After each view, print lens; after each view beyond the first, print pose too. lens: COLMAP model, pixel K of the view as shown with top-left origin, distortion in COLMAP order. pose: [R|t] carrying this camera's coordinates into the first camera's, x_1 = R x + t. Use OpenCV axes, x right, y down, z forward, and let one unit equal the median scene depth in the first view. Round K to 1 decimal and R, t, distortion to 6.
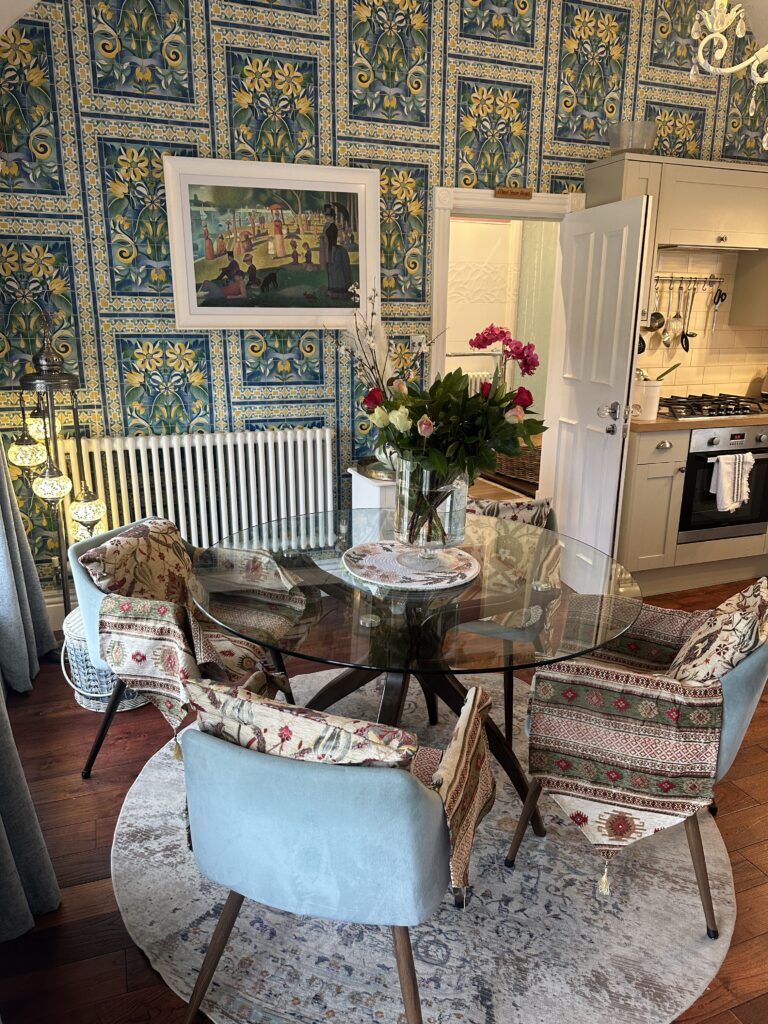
lens RADIAL K [[708.7, 0, 383.9], [0, 708.7, 516.6], [0, 0, 1]] dist [0.007770, 0.000603]
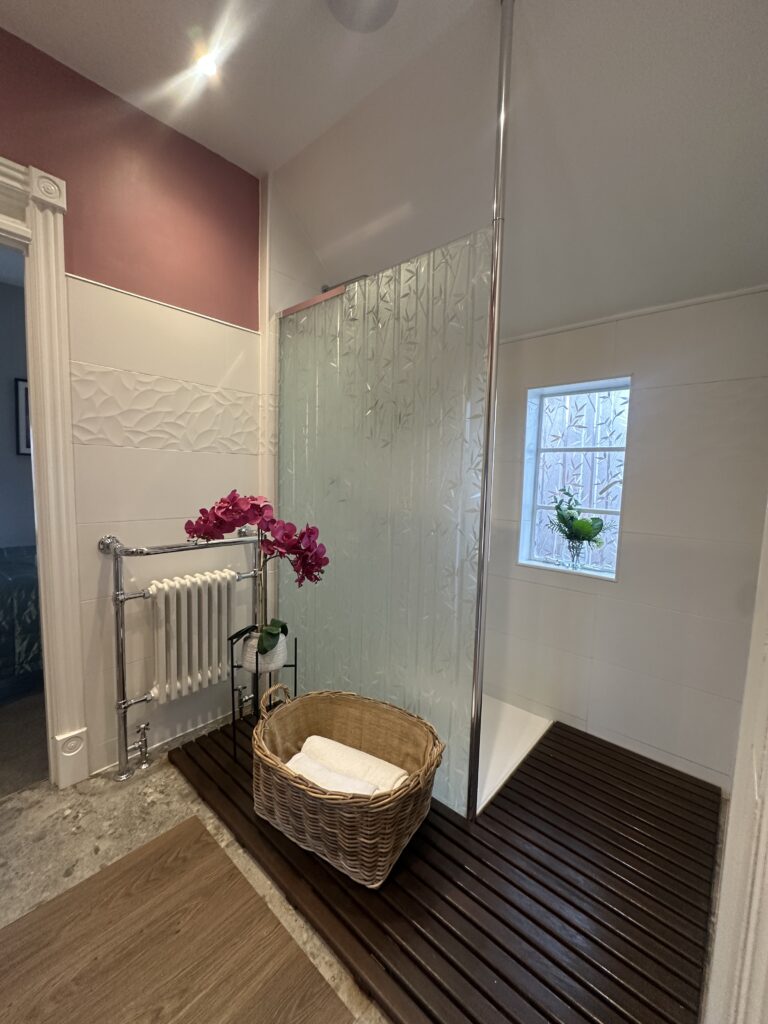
lens RADIAL K [[407.3, 0, 392.8], [0, 407.3, 513.0], [0, 0, 1]] dist [0.000821, 0.000078]
pose [[0.877688, -0.019857, 0.478821, 0.112291], [0.107940, 0.981659, -0.157146, -0.197522], [-0.466918, 0.189609, 0.863734, 0.697351]]
